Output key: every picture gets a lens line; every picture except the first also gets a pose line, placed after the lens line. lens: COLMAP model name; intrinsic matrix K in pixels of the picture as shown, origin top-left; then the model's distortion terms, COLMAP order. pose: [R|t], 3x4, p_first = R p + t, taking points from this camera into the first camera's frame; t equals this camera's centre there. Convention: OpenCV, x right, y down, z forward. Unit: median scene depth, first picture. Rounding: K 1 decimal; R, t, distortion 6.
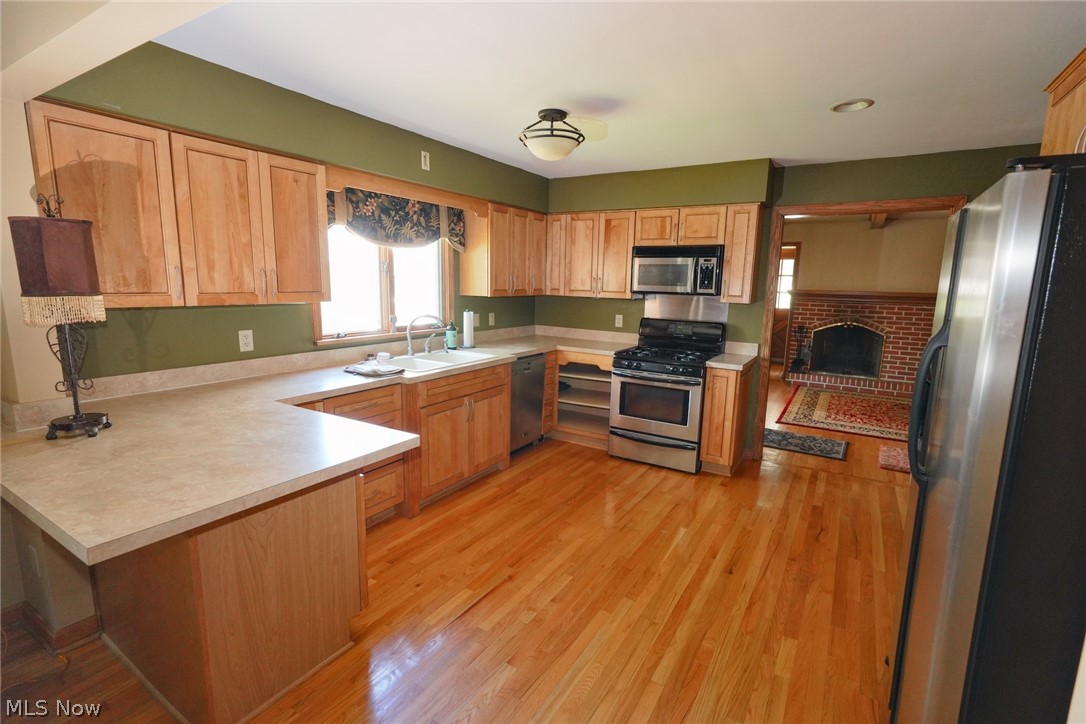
lens RADIAL K [[510.9, 0, 543.0], [0, 510.9, 362.0], [0, 0, 1]] dist [0.001496, 0.000177]
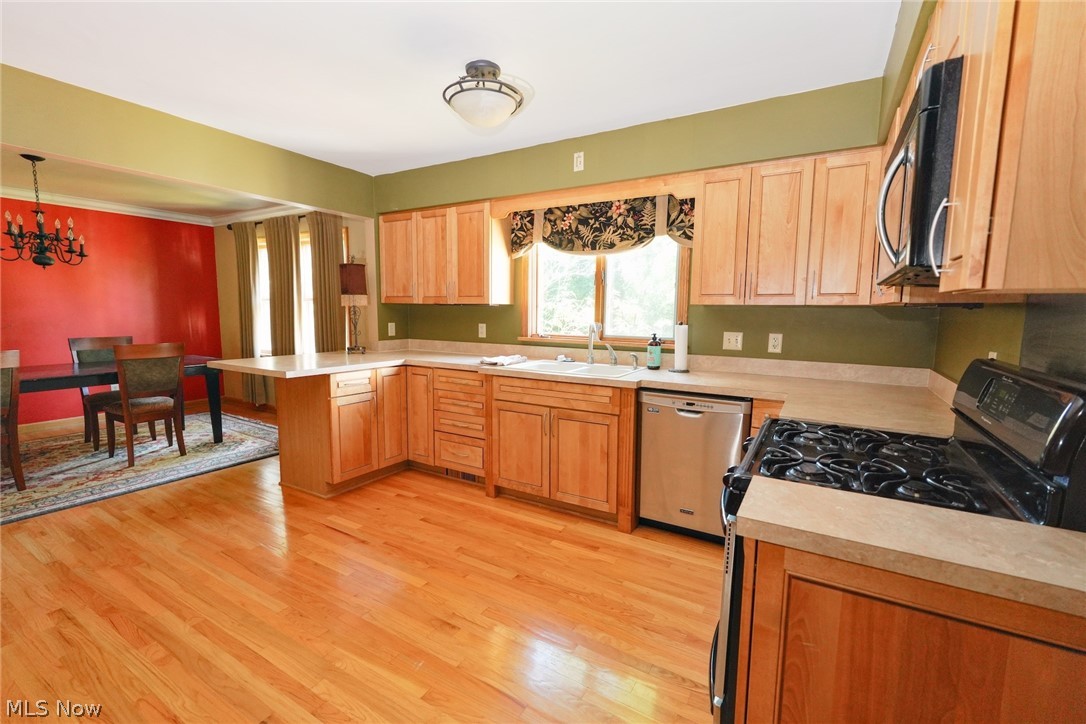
lens RADIAL K [[467.8, 0, 543.0], [0, 467.8, 362.0], [0, 0, 1]] dist [-0.001488, -0.000383]
pose [[0.023478, 0.092671, -0.995420, 0.644857], [-0.169175, 0.981703, 0.087404, -0.081099], [0.985306, 0.166348, 0.038726, 0.902700]]
